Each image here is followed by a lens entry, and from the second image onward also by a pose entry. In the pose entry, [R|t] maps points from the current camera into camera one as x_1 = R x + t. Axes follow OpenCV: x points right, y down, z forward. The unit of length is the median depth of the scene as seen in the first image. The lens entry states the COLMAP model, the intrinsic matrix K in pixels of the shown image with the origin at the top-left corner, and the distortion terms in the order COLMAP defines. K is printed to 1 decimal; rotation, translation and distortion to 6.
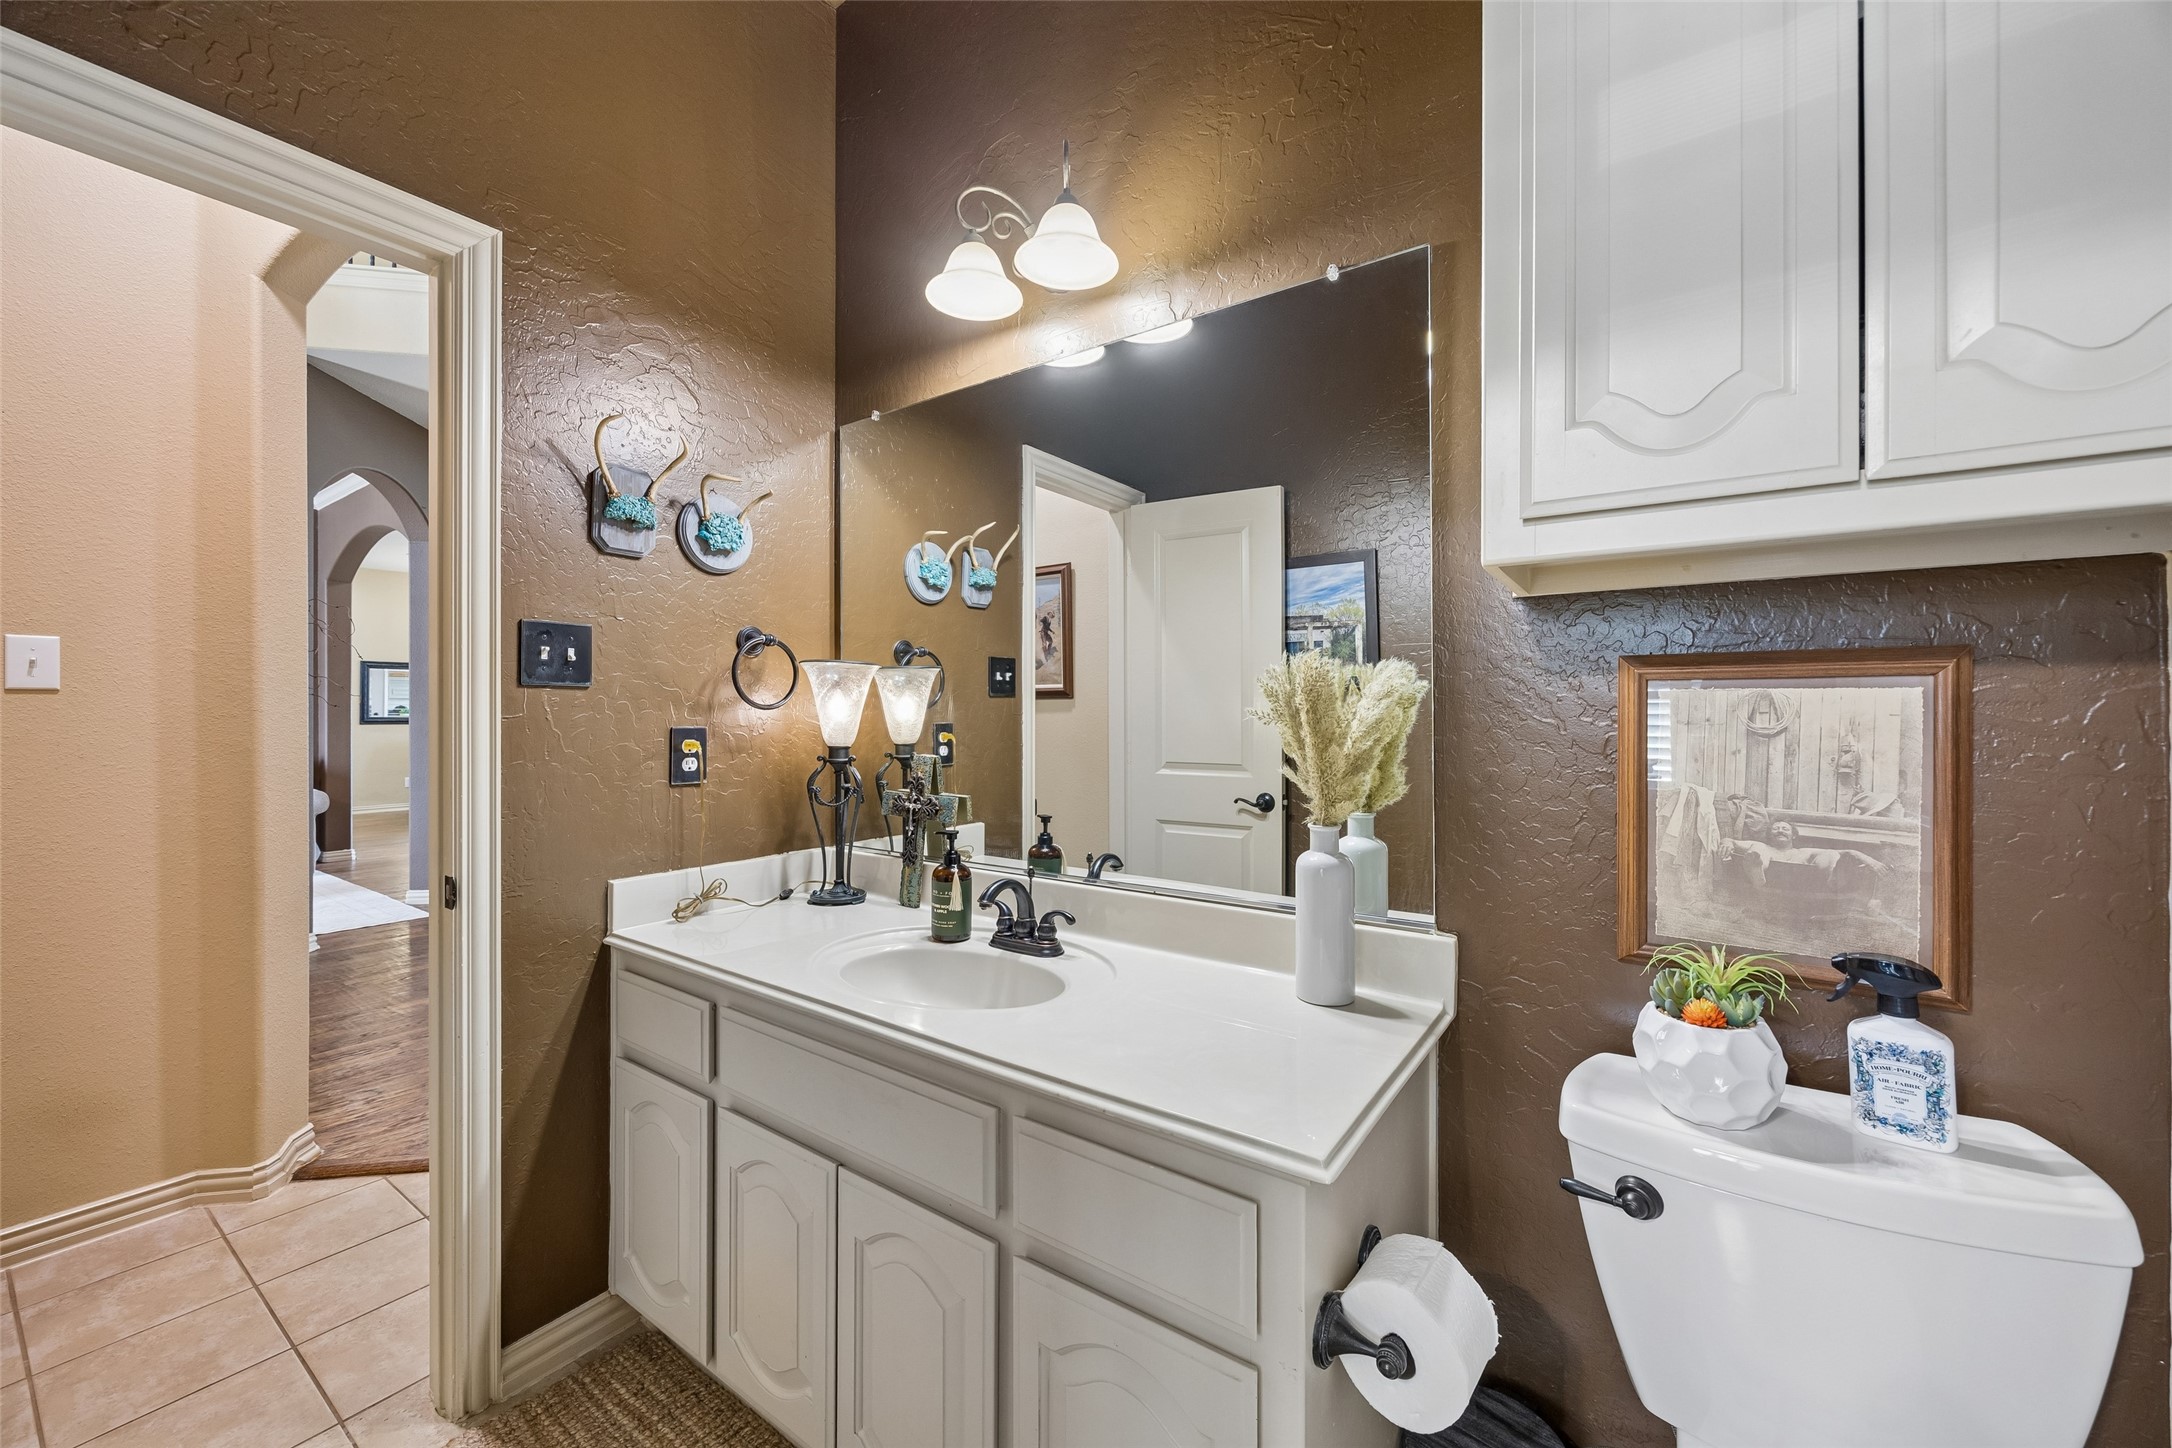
lens RADIAL K [[833.2, 0, 1090.8], [0, 833.2, 717.5], [0, 0, 1]] dist [-0.001949, -0.000030]
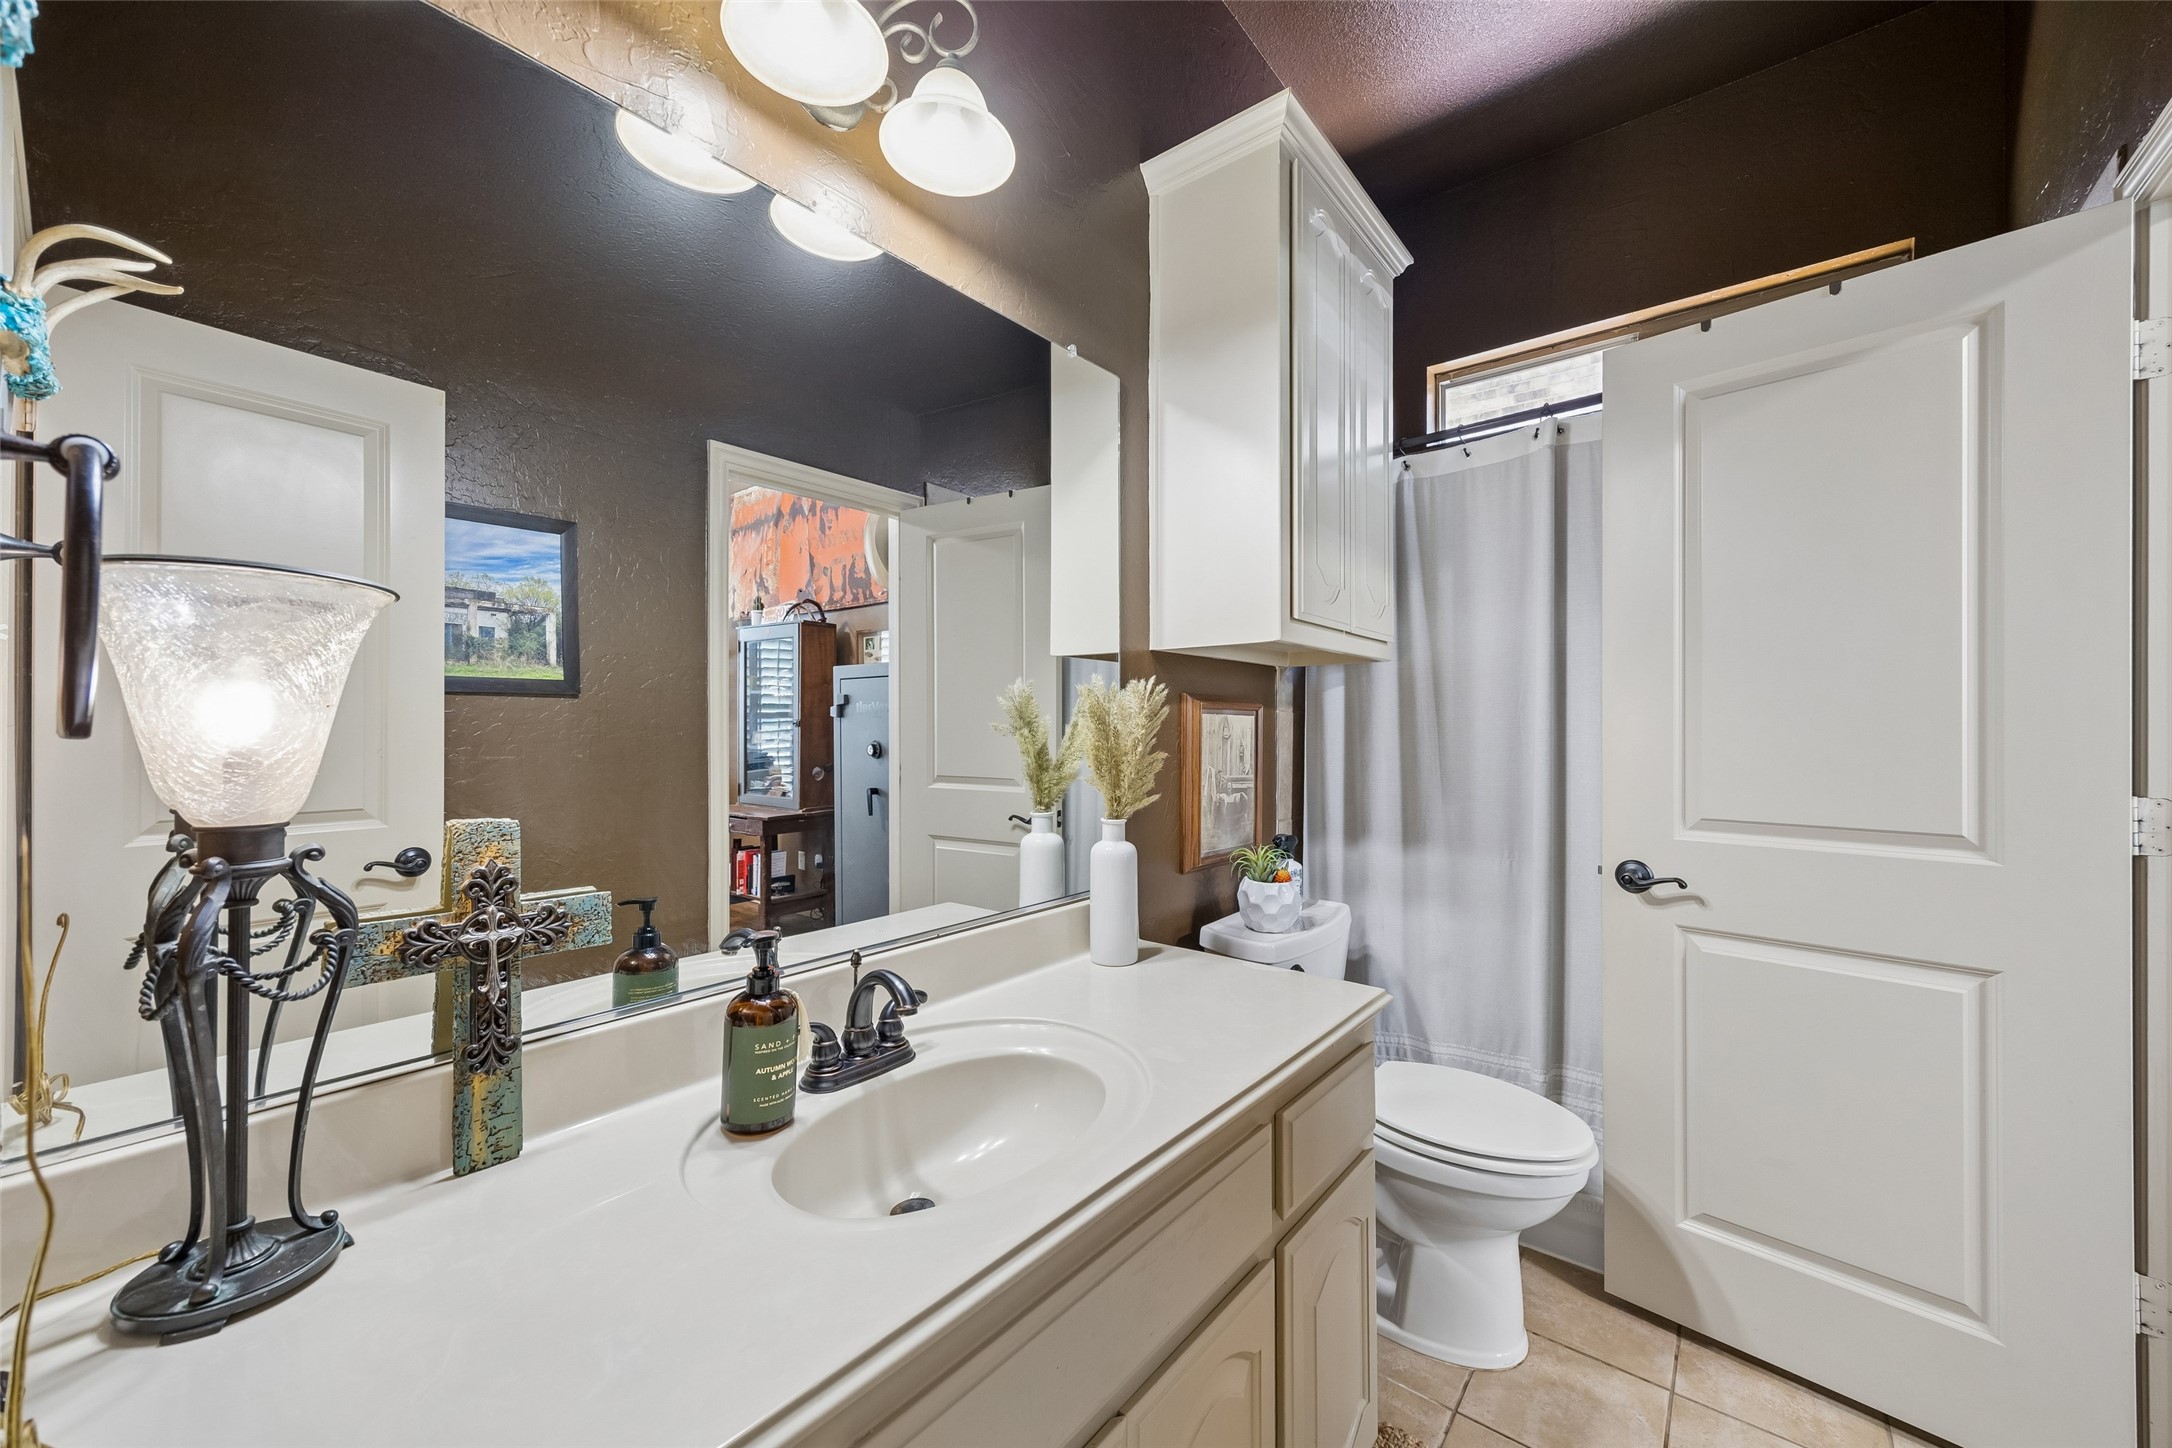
lens RADIAL K [[833.2, 0, 1090.8], [0, 833.2, 717.5], [0, 0, 1]] dist [-0.001949, -0.000030]
pose [[0.066182, 0.007294, 0.997781, -0.741454], [0.002472, 0.999969, -0.007474, -0.009625], [-0.997805, 0.002961, 0.066162, 0.744987]]
